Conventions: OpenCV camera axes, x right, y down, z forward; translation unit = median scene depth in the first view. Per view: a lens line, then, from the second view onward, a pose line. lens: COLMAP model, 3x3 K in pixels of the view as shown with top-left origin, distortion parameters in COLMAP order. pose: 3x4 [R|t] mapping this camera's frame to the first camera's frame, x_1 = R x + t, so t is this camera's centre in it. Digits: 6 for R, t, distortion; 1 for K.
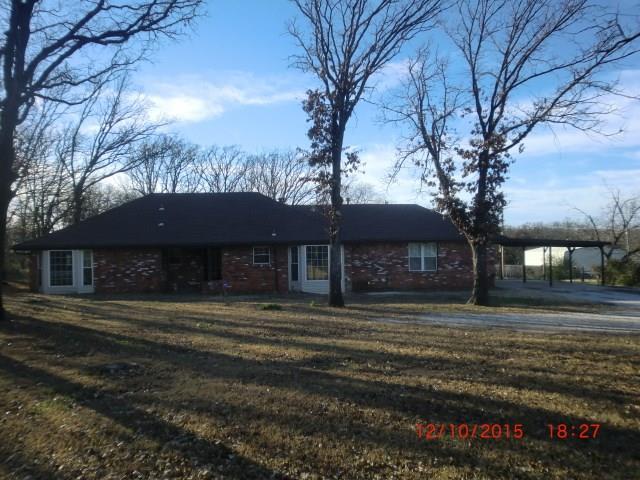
lens RADIAL K [[509.0, 0, 320.0], [0, 509.0, 240.0], [0, 0, 1]] dist [-0.112983, 0.164018]
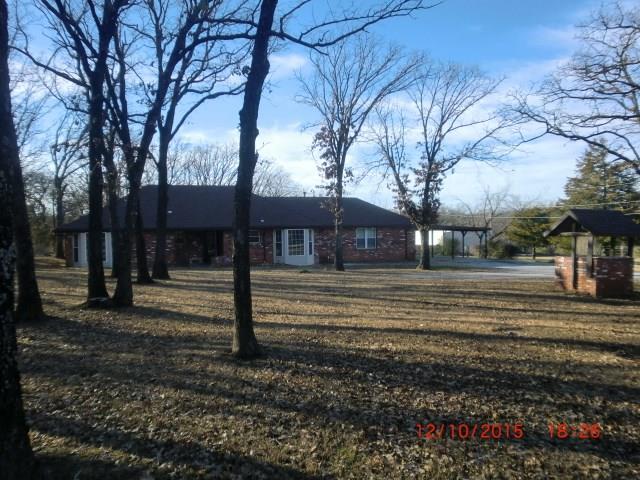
lens RADIAL K [[509.0, 0, 320.0], [0, 509.0, 240.0], [0, 0, 1]] dist [-0.112983, 0.164018]
pose [[0.970600, 0.000223, 0.240699, -0.358201], [-0.009986, 0.999176, 0.039341, -0.019857], [-0.240492, -0.040588, 0.969802, -0.423745]]
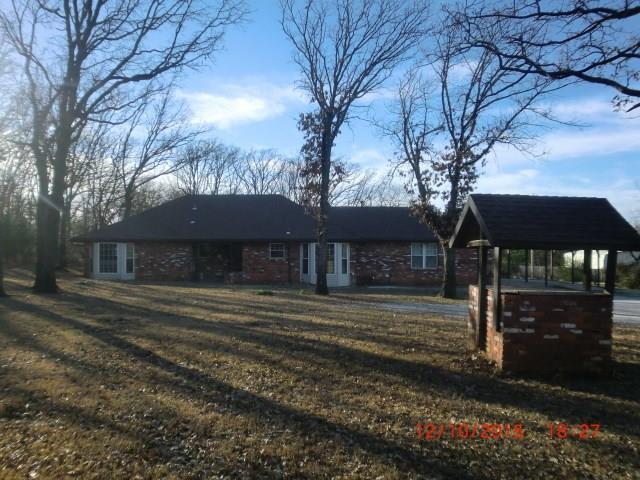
lens RADIAL K [[509.0, 0, 320.0], [0, 509.0, 240.0], [0, 0, 1]] dist [-0.112983, 0.164018]
pose [[0.994342, 0.020306, -0.104266, 0.135518], [-0.019749, 0.999785, 0.006376, -0.004760], [0.104373, -0.004281, 0.994529, -0.170525]]
